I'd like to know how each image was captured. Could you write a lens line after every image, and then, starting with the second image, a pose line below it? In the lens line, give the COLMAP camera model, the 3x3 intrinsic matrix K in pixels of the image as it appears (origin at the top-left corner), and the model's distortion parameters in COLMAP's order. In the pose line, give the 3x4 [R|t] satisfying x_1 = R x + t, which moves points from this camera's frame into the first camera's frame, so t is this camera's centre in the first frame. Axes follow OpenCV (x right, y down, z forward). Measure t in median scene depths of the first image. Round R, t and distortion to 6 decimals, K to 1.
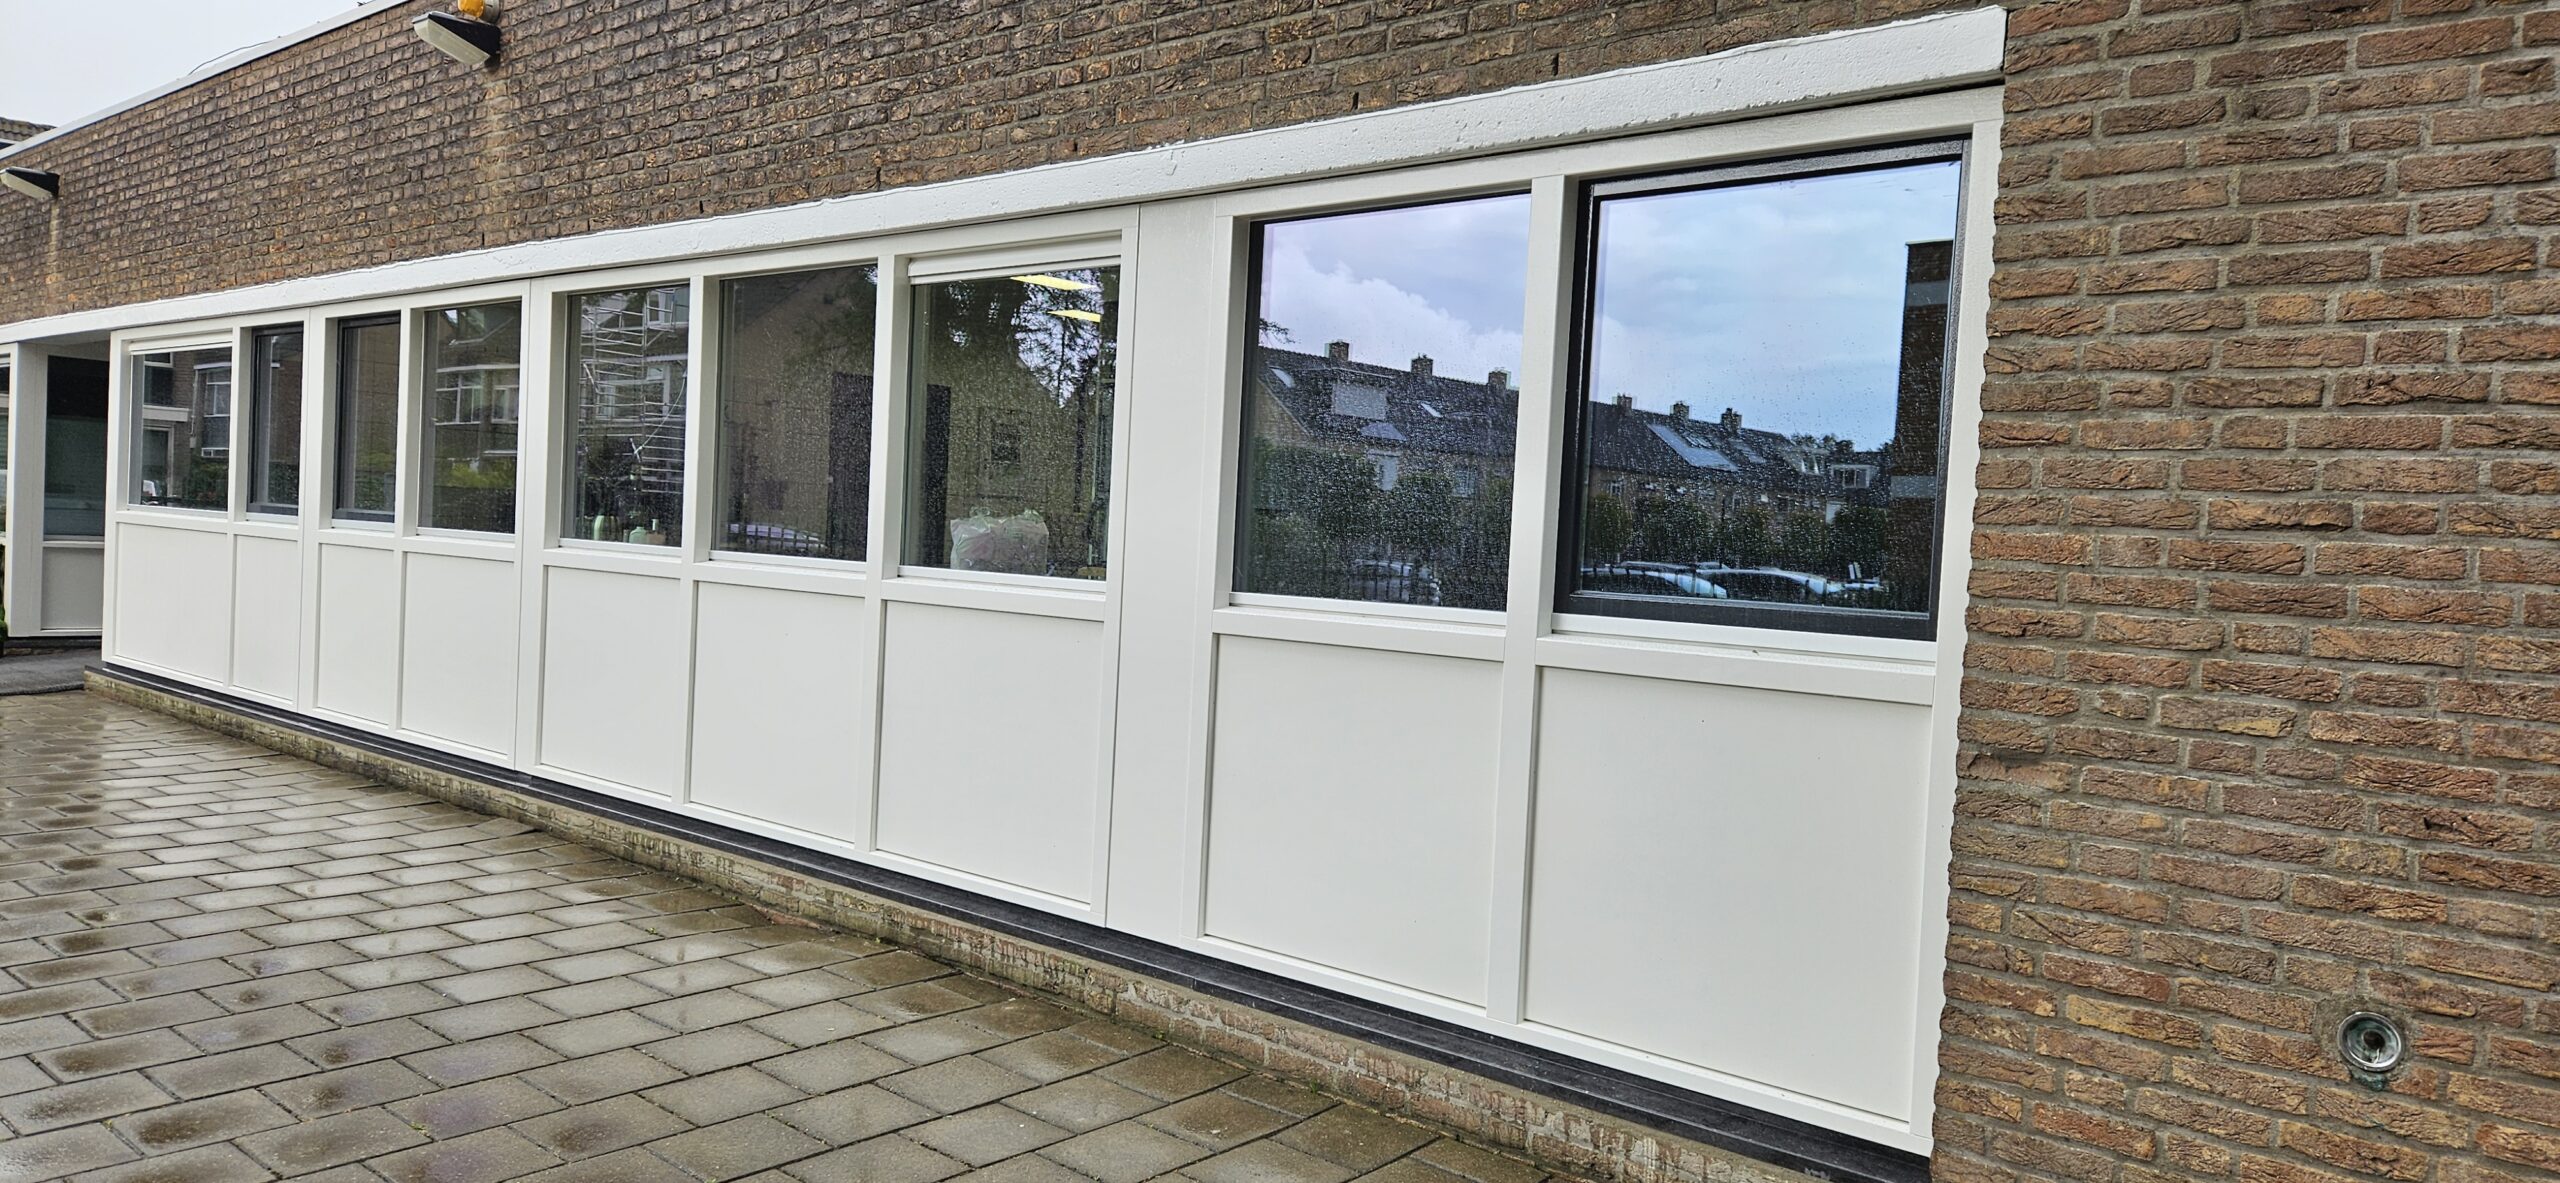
lens RADIAL K [[1708.2, 0, 1276.3], [0, 1708.2, 588.1], [0, 0, 1]] dist [0.095230, -0.091693]
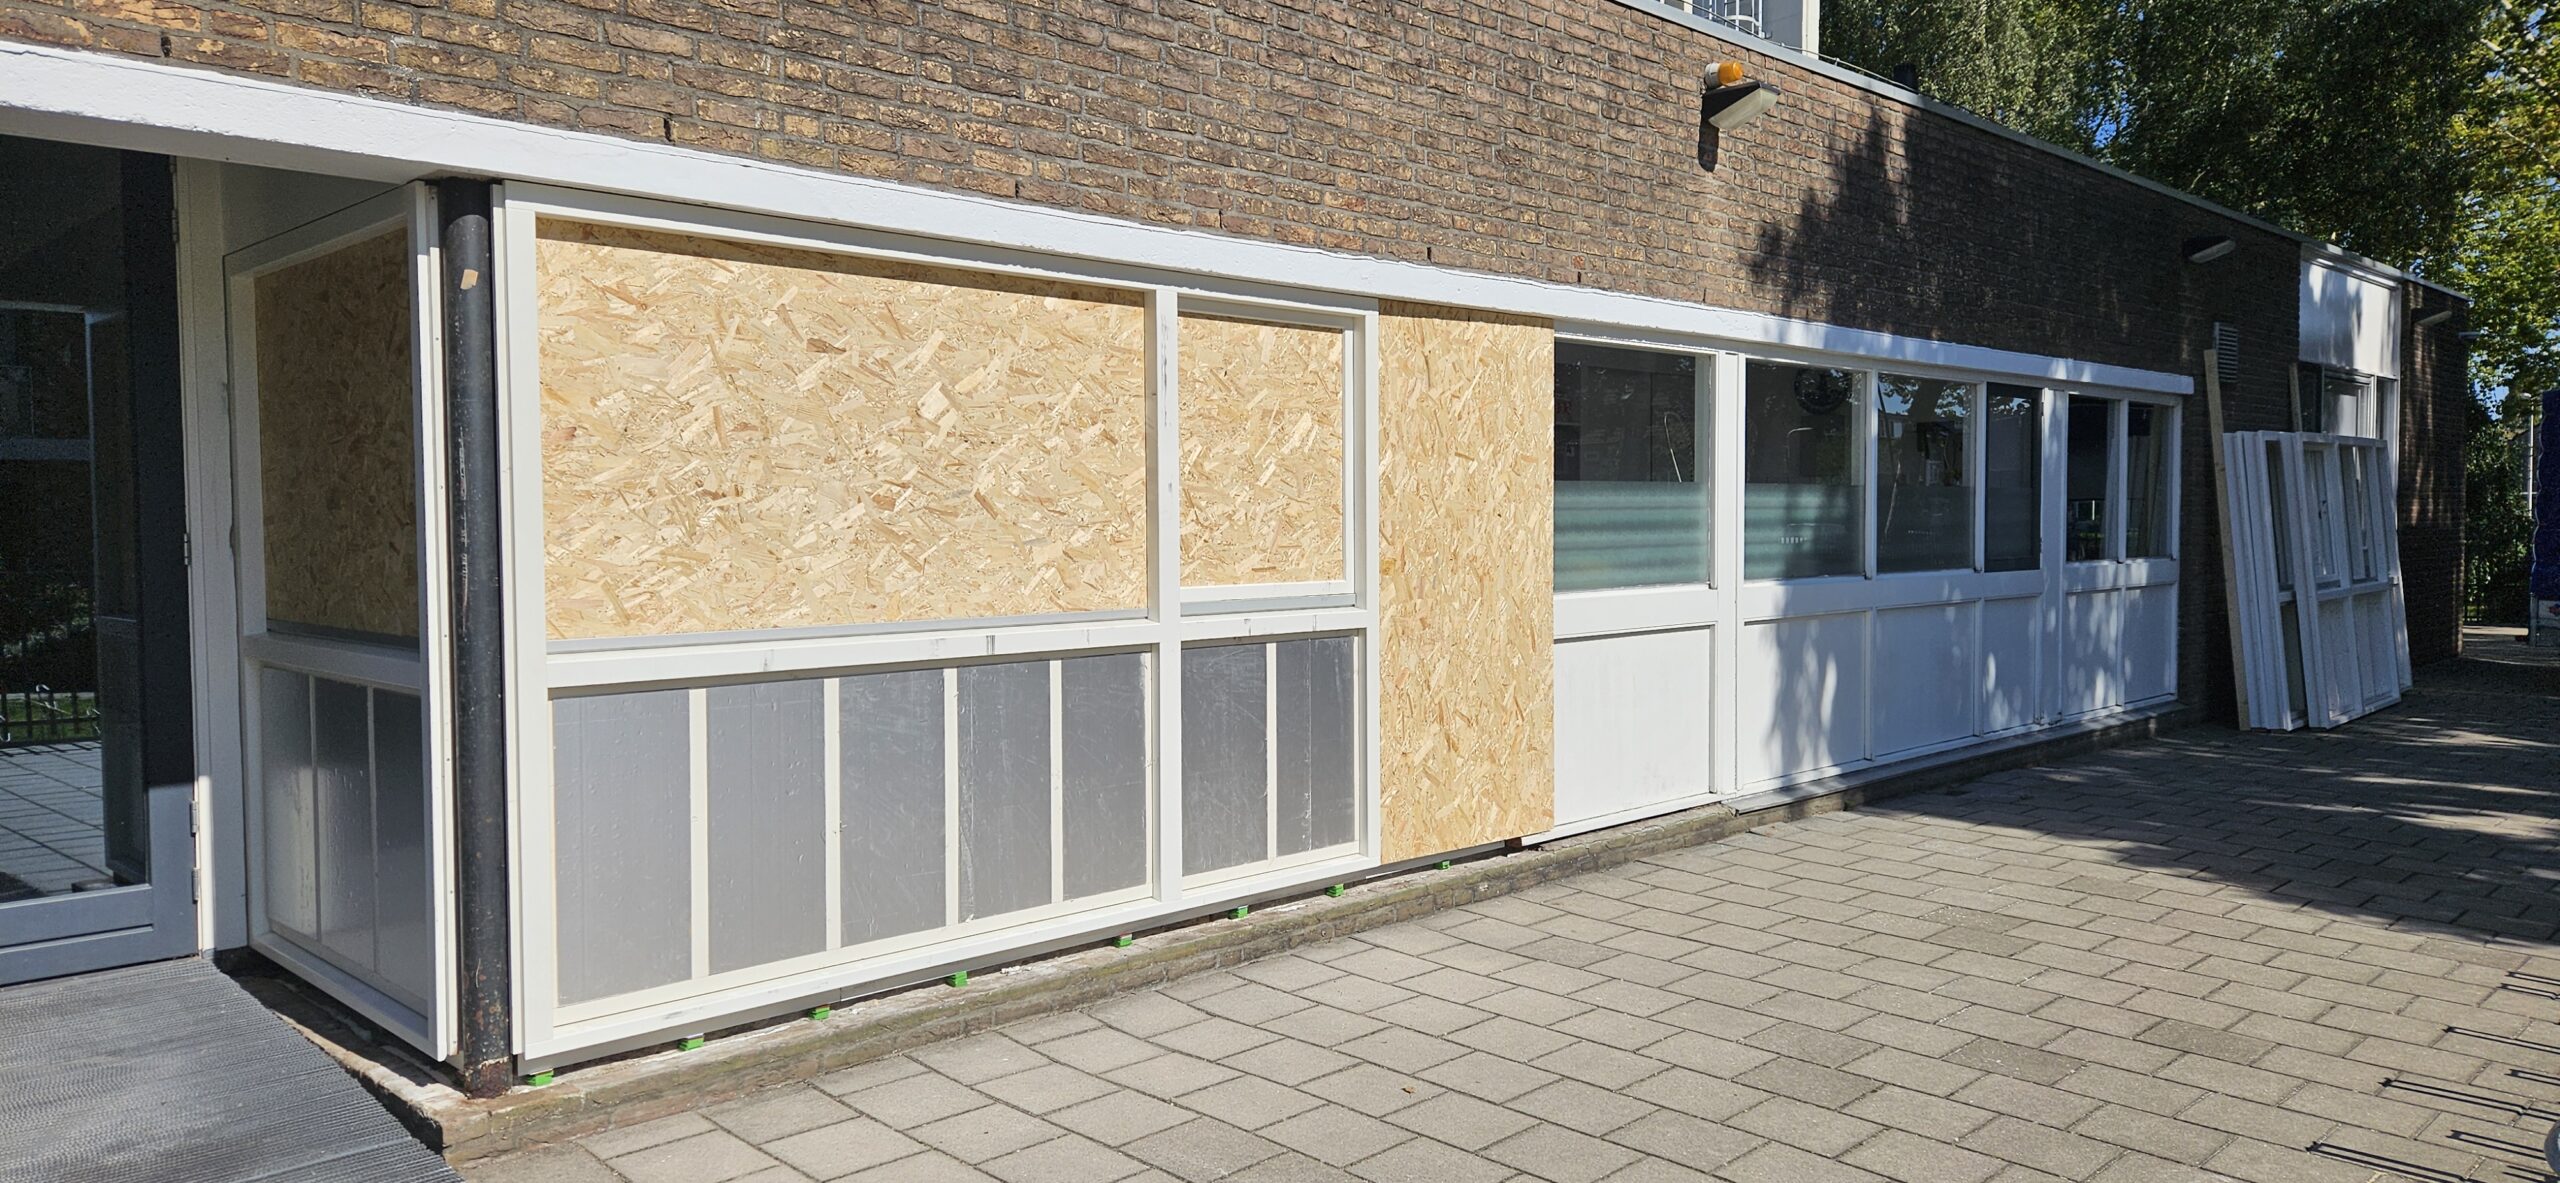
lens RADIAL K [[1708.2, 0, 1276.3], [0, 1708.2, 588.1], [0, 0, 1]] dist [0.095230, -0.091693]
pose [[0.060844, -0.088143, 0.994248, -3.289859], [0.041917, 0.995440, 0.085684, -0.274111], [-0.997267, 0.036463, 0.064261, 2.607144]]
